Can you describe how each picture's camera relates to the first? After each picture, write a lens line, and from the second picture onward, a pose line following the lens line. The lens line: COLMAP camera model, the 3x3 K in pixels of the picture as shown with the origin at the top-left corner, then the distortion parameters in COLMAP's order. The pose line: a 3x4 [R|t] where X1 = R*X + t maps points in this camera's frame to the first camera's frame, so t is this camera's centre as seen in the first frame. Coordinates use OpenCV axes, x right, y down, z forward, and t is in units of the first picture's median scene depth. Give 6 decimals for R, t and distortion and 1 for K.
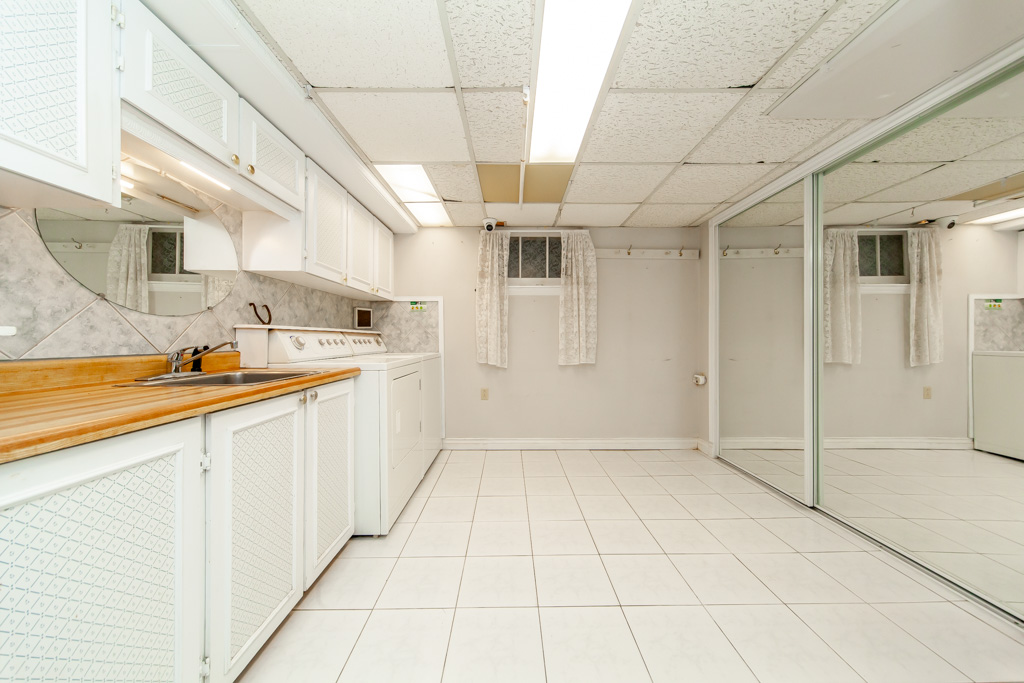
lens RADIAL K [[366.9, 0, 510.9], [0, 366.9, 338.6], [0, 0, 1]] dist [0.002408, 0.000077]
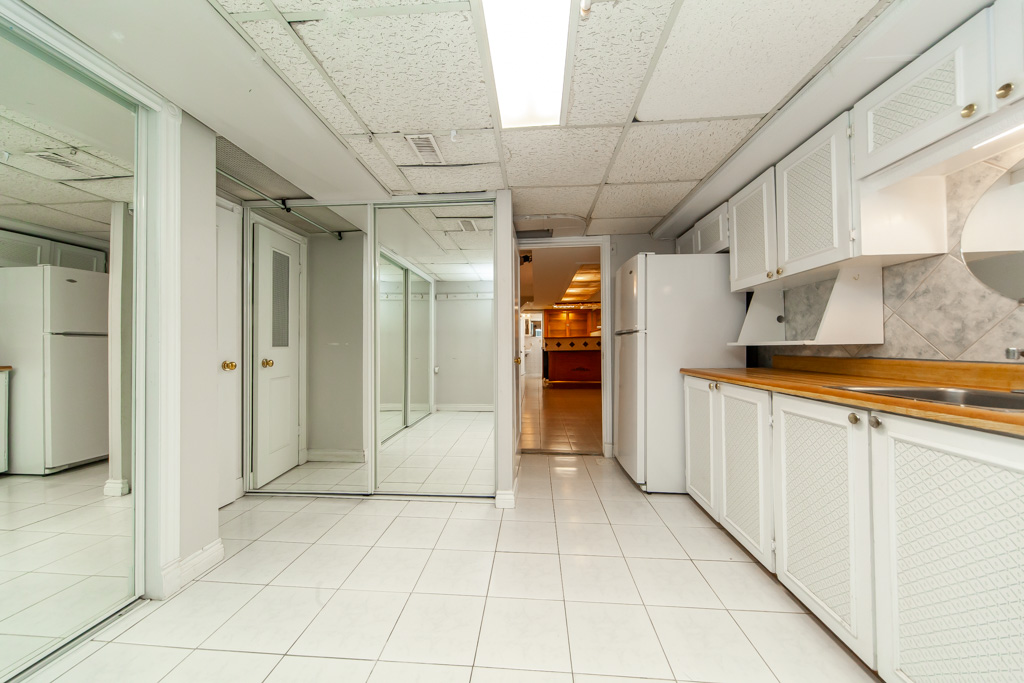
lens RADIAL K [[366.9, 0, 511.2], [0, 366.9, 340.0], [0, 0, 1]] dist [0.002408, 0.000077]
pose [[-0.997752, 0.004472, 0.066865, 0.190015], [0.003179, 0.999806, -0.019425, 0.001870], [-0.066939, -0.019168, -0.997573, 2.288358]]
